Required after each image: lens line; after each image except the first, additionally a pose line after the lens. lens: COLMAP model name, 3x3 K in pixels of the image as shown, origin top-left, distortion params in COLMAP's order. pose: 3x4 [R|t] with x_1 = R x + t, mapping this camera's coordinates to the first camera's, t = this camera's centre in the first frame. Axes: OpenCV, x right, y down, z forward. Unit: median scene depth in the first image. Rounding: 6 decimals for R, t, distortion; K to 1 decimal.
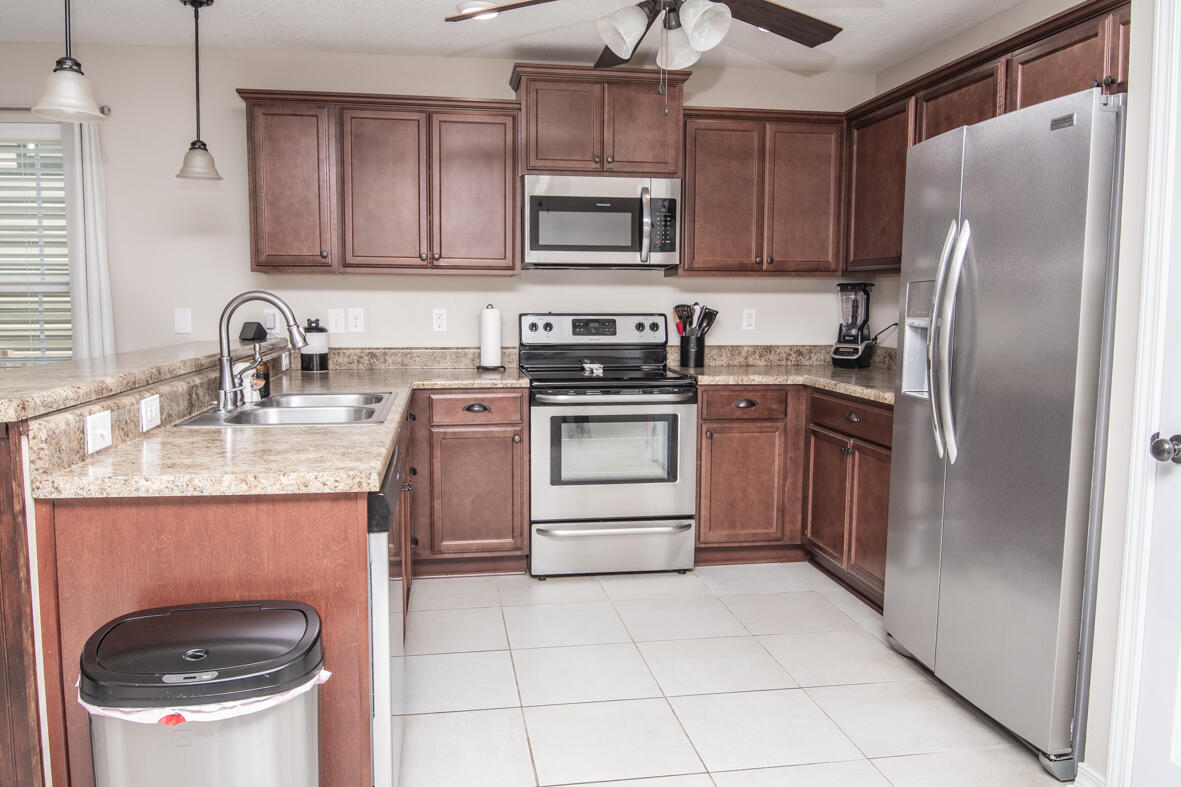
lens RADIAL K [[896.9, 0, 585.3], [0, 896.9, 391.0], [0, 0, 1]] dist [-0.003600, -0.030945]
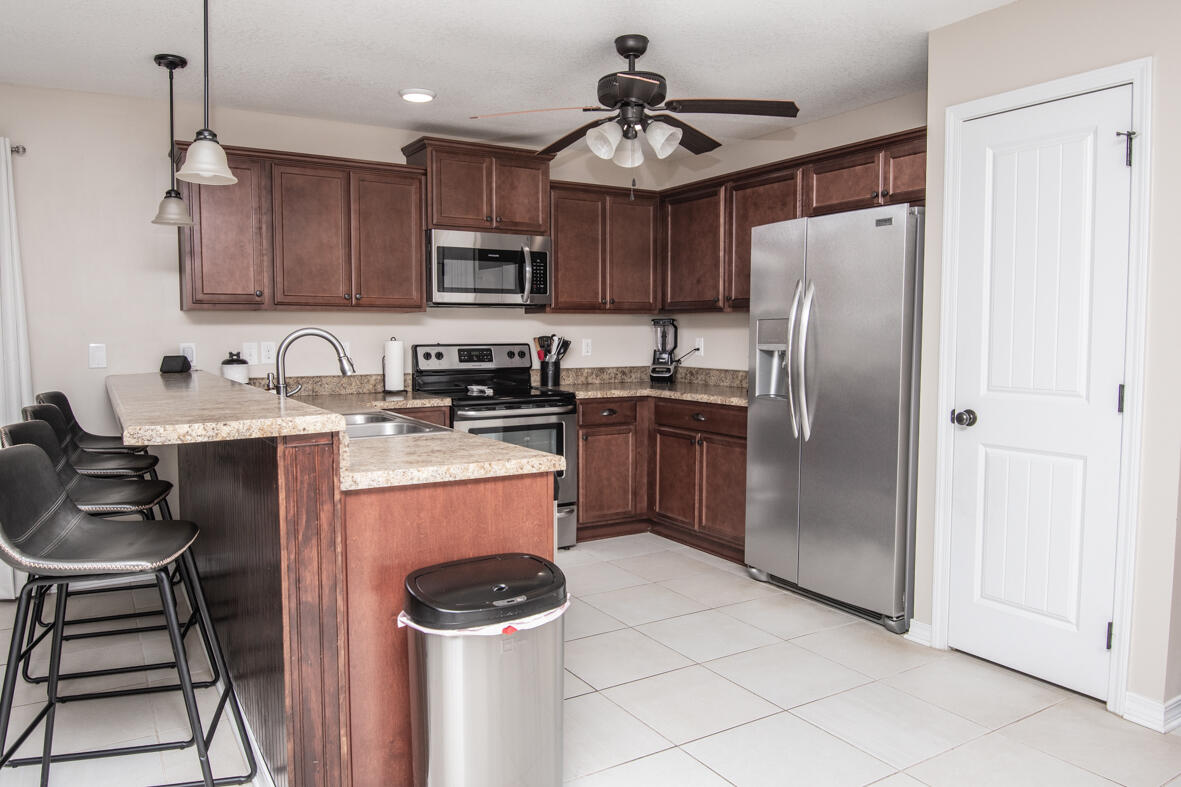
lens RADIAL K [[834.9, 0, 595.7], [0, 834.9, 395.4], [0, 0, 1]] dist [-0.010523, -0.009851]
pose [[0.924113, -0.035030, 0.380511, -0.299250], [0.044100, 0.998912, -0.015140, 0.007224], [-0.379566, 0.030772, 0.924653, -0.106502]]
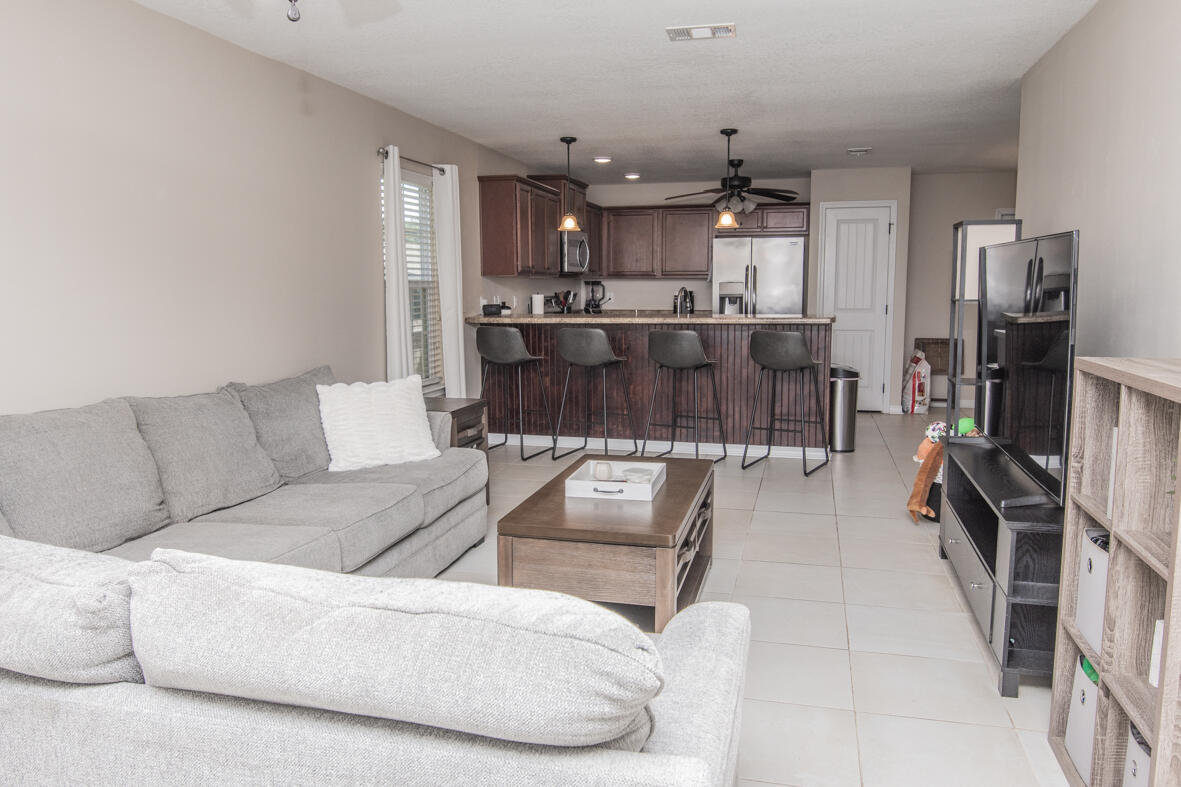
lens RADIAL K [[834.9, 0, 588.4], [0, 834.9, 392.3], [0, 0, 1]] dist [-0.010523, -0.009851]
pose [[0.415606, -0.119527, 0.901657, -1.855551], [0.100548, 0.991289, 0.085063, -0.027482], [-0.903970, 0.055307, 0.424004, 0.157854]]
